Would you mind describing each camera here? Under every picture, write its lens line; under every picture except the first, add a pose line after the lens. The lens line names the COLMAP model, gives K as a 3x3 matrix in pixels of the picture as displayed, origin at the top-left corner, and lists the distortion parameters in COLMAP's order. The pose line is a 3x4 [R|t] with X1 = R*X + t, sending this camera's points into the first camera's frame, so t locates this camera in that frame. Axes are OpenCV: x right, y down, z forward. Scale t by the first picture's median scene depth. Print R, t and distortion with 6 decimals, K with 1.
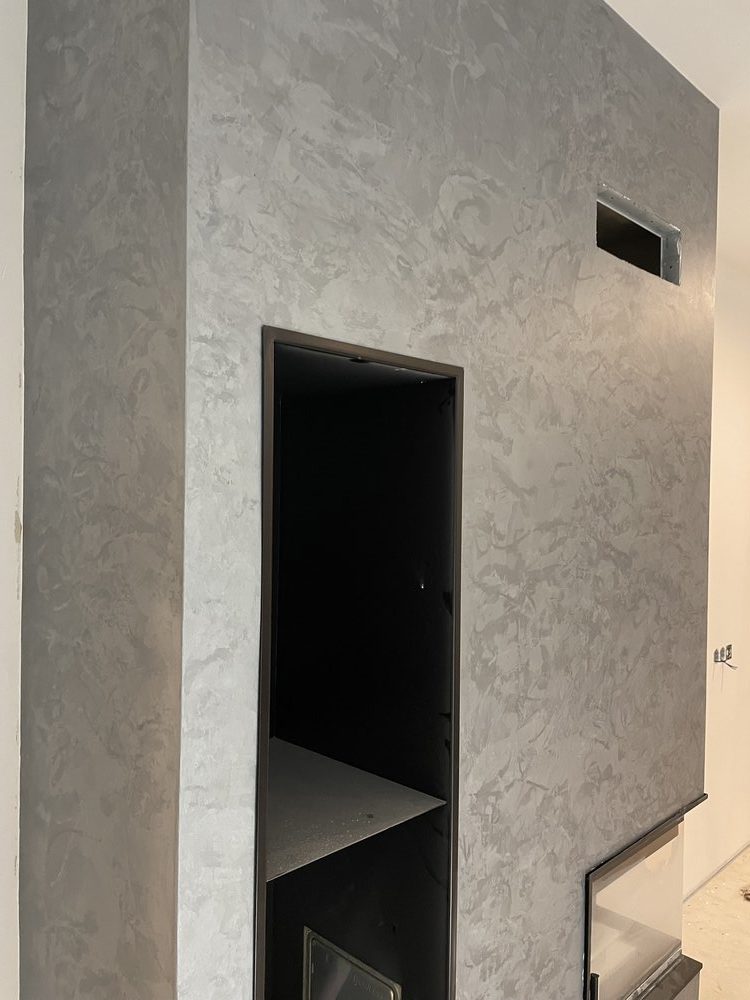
lens RADIAL K [[750.9, 0, 366.0], [0, 750.9, 506.4], [0, 0, 1]] dist [0.074599, -0.108415]
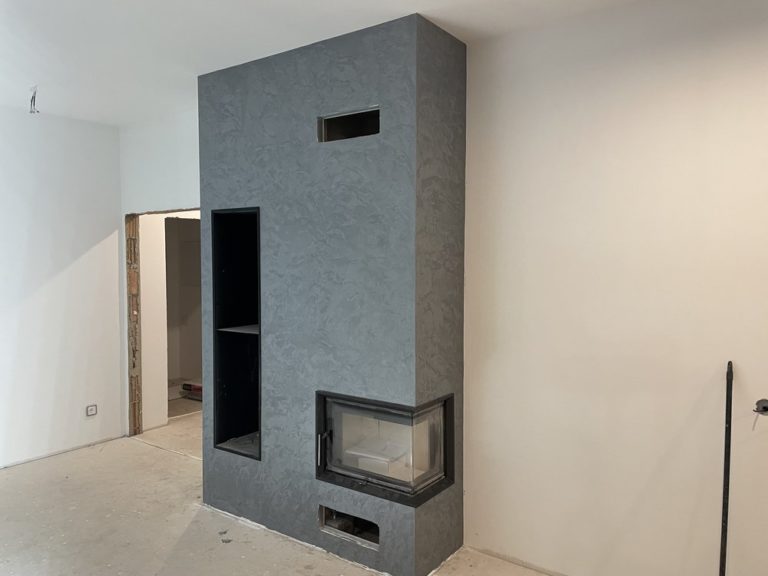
lens RADIAL K [[576.7, 0, 384.0], [0, 576.7, 288.0], [0, 0, 1]] dist [0.074599, -0.108415]
pose [[0.161662, 0.038619, -0.986090, 2.585733], [-0.003286, 0.999250, 0.038596, 0.070316], [0.986841, -0.002999, 0.161668, 1.042554]]
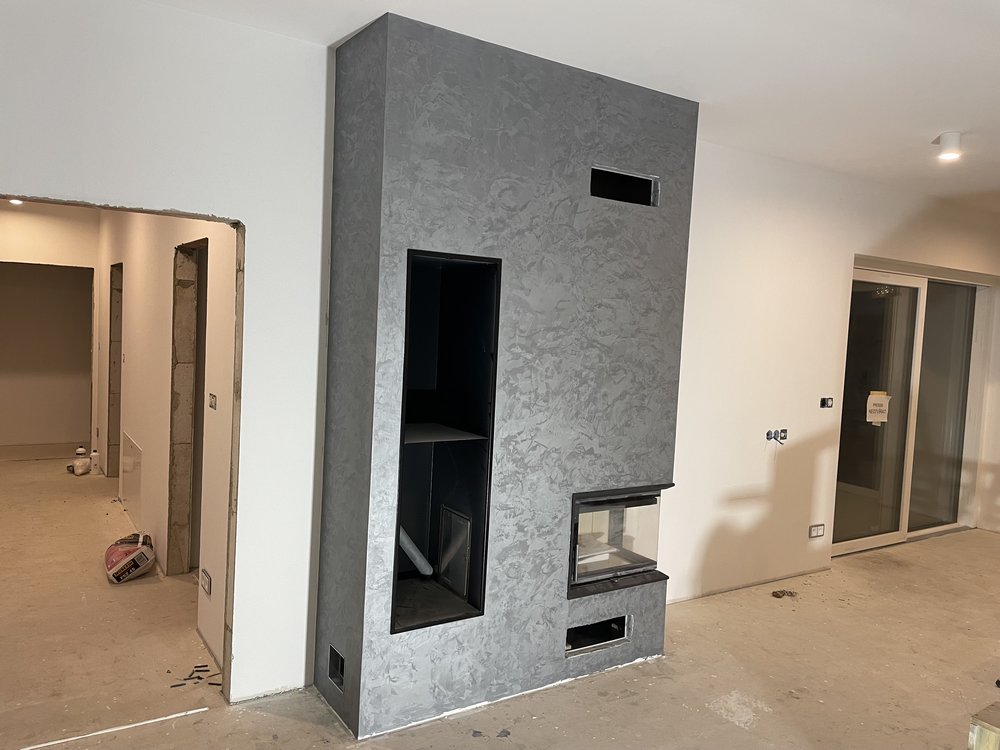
lens RADIAL K [[750.9, 0, 500.0], [0, 750.9, 375.0], [0, 0, 1]] dist [0.074599, -0.108415]
pose [[0.978003, 0.049412, -0.202654, 0.582816], [-0.038442, 0.997592, 0.057721, 0.042517], [0.205018, -0.048661, 0.977548, -1.260310]]
